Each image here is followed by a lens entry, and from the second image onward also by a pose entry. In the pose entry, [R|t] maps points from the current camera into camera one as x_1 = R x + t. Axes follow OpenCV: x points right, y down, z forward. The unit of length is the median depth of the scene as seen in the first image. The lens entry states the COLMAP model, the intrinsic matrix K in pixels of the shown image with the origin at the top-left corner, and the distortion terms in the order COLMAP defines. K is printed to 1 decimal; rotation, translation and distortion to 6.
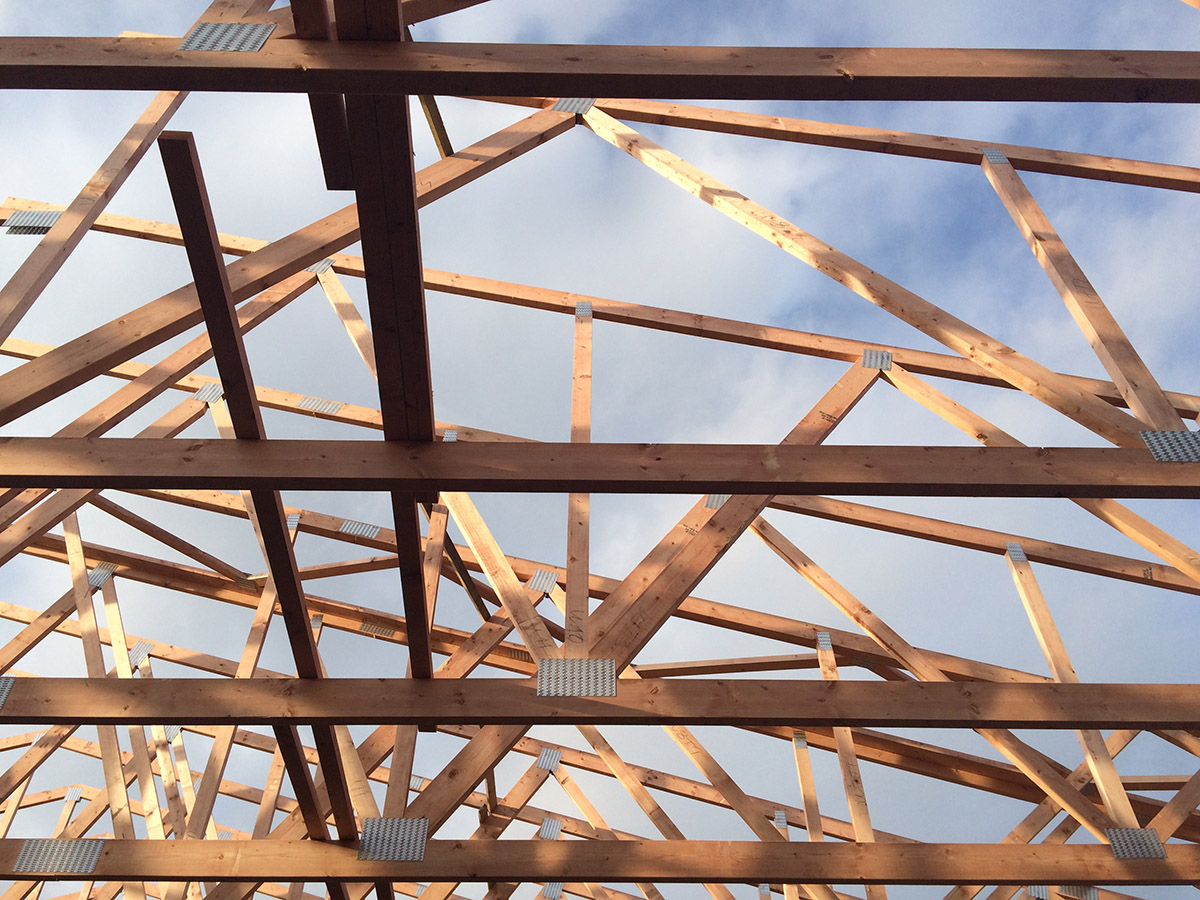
lens RADIAL K [[1016.2, 0, 599.4], [0, 1016.2, 451.1], [0, 0, 1]] dist [0.096568, -0.131367]
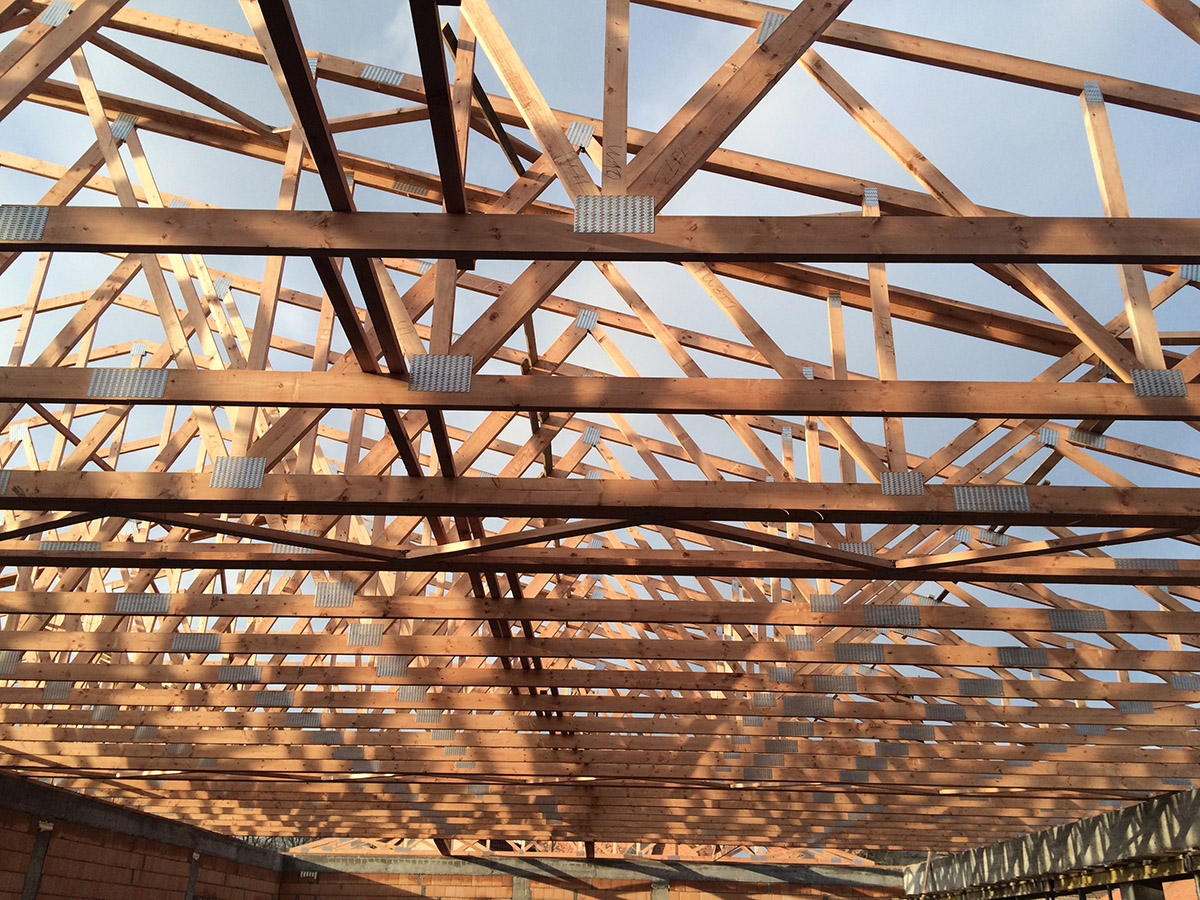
lens RADIAL K [[1016.2, 0, 600.4], [0, 1016.2, 454.7], [0, 0, 1]] dist [0.096568, -0.131367]
pose [[0.999386, 0.013448, -0.032342, -0.000603], [0.000463, 0.918206, 0.396104, 0.032282], [0.035023, -0.395875, 0.917636, 0.009485]]
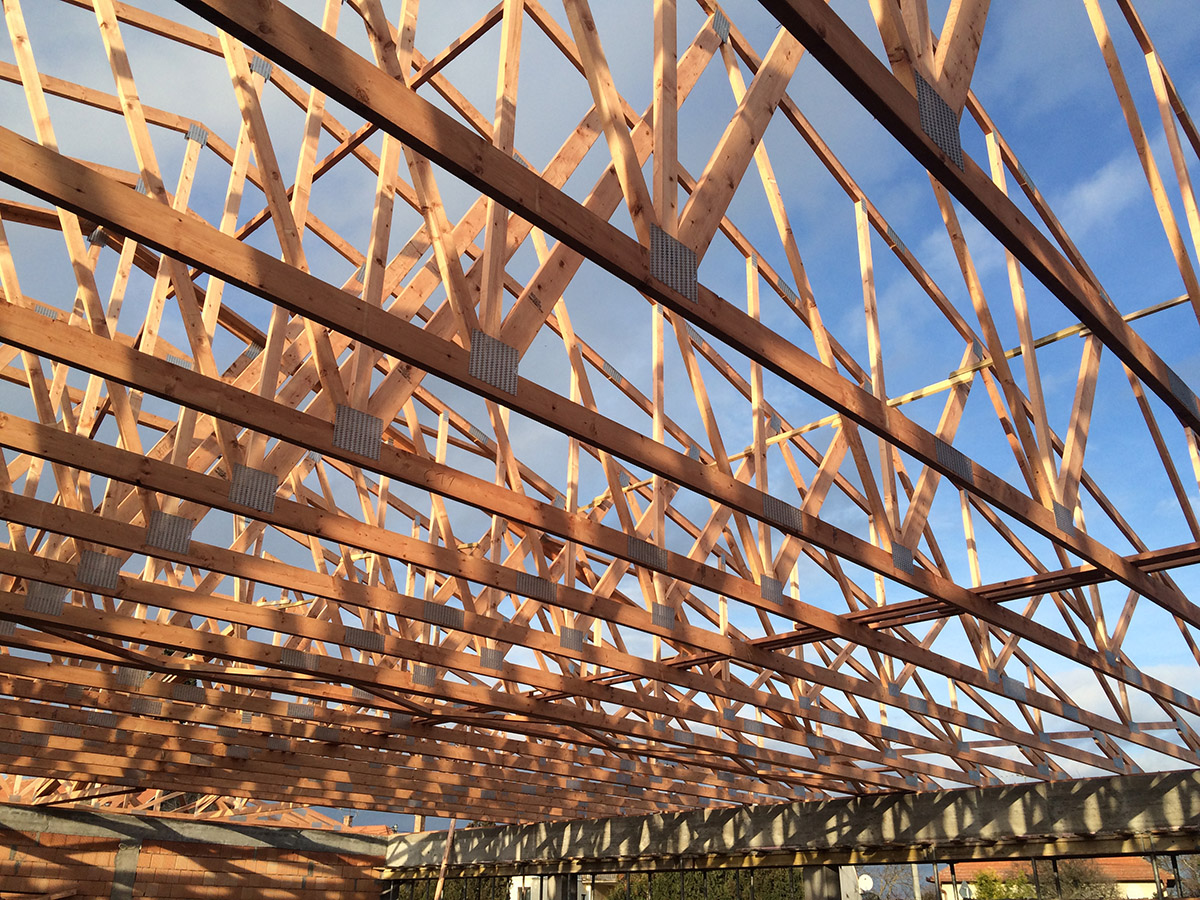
lens RADIAL K [[1016.2, 0, 596.9], [0, 1016.2, 452.4], [0, 0, 1]] dist [0.096568, -0.131367]
pose [[0.713073, 0.310804, 0.628432, -1.549080], [-0.541002, 0.814056, 0.211259, 0.909175], [-0.445919, -0.490626, 0.748627, 0.761517]]
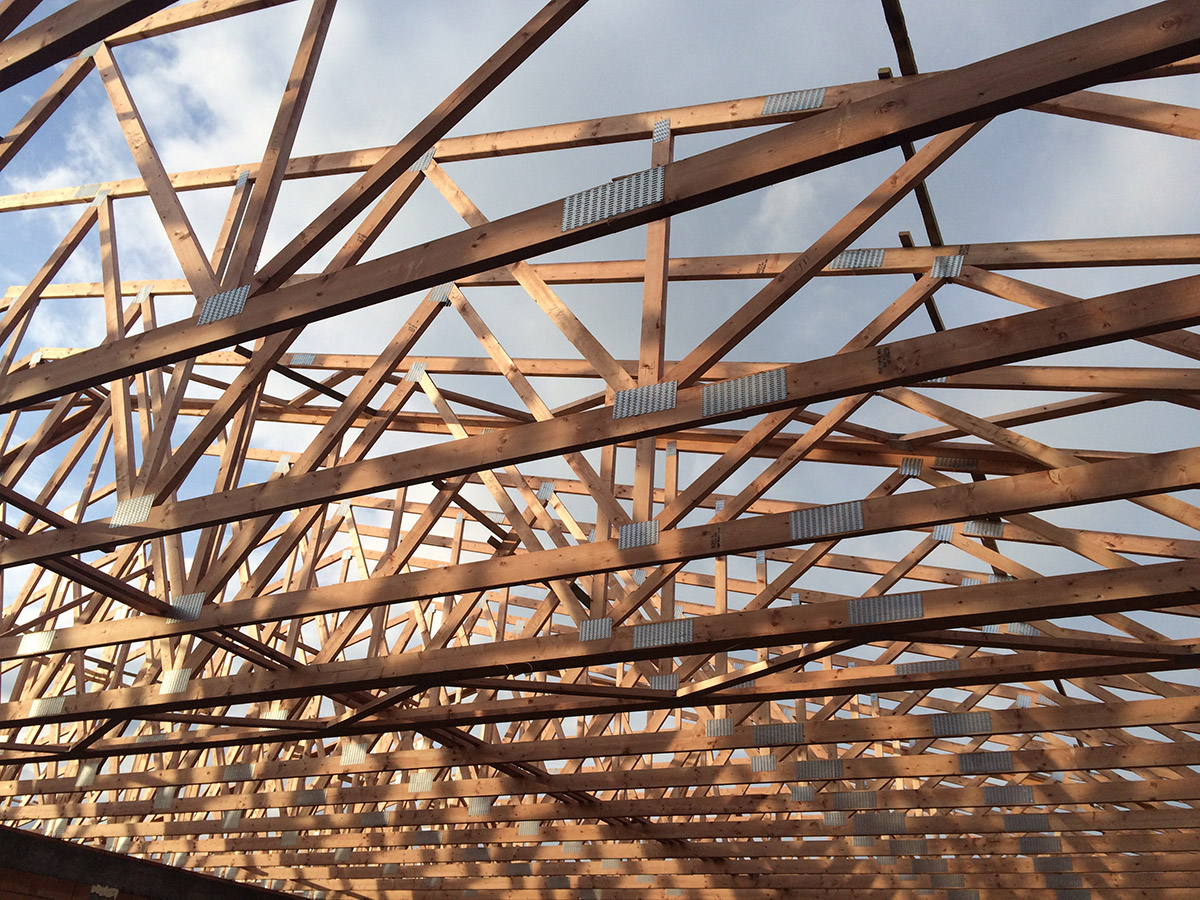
lens RADIAL K [[1016.2, 0, 605.4], [0, 1016.2, 456.5], [0, 0, 1]] dist [0.096568, -0.131367]
pose [[0.886128, -0.179268, -0.427365, 0.838725], [0.299916, 0.924841, 0.233921, 0.008950], [0.353310, -0.335458, 0.873293, -0.005452]]
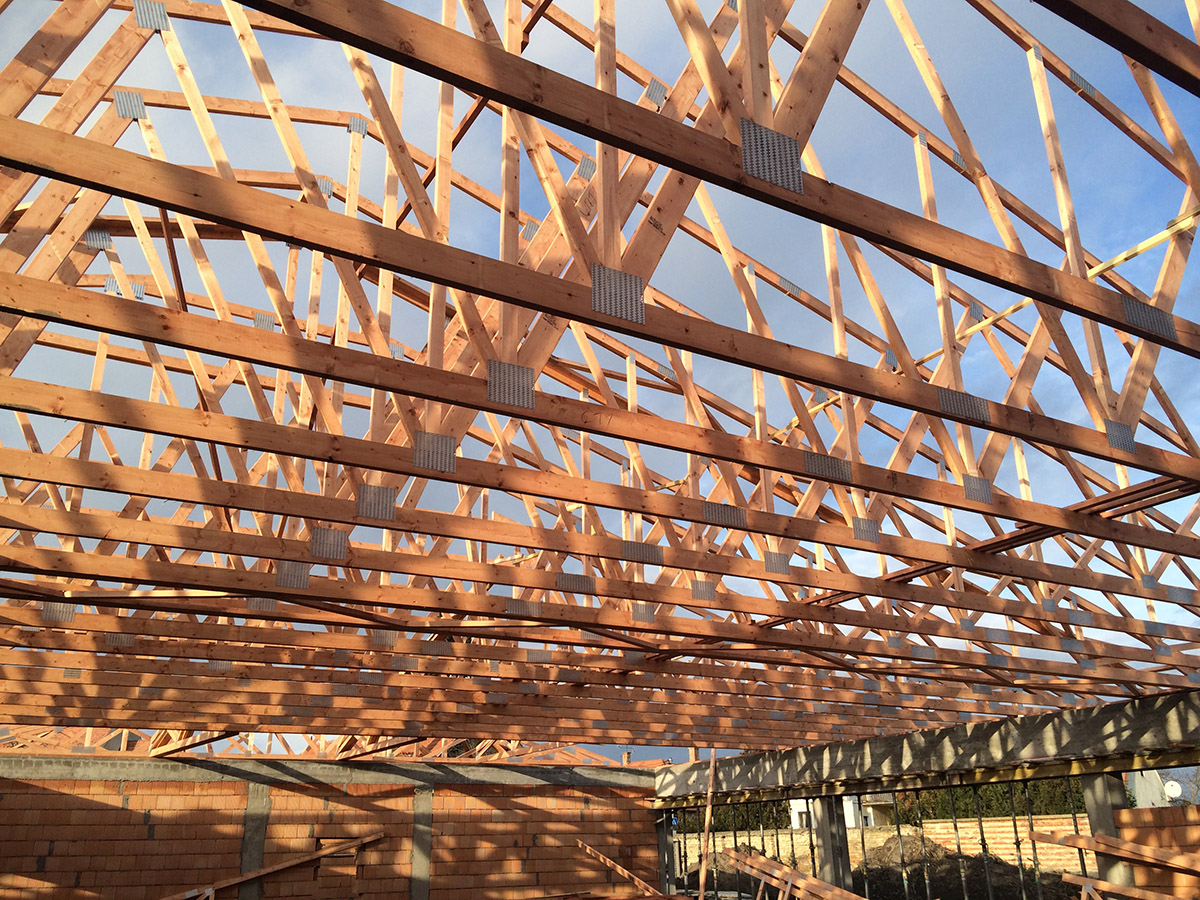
lens RADIAL K [[1016.2, 0, 598.1], [0, 1016.2, 455.5], [0, 0, 1]] dist [0.096568, -0.131367]
pose [[0.868536, 0.167161, 0.466586, -1.481785], [-0.361279, 0.858001, 0.365118, 0.886677], [-0.339298, -0.485686, 0.805597, 0.735359]]
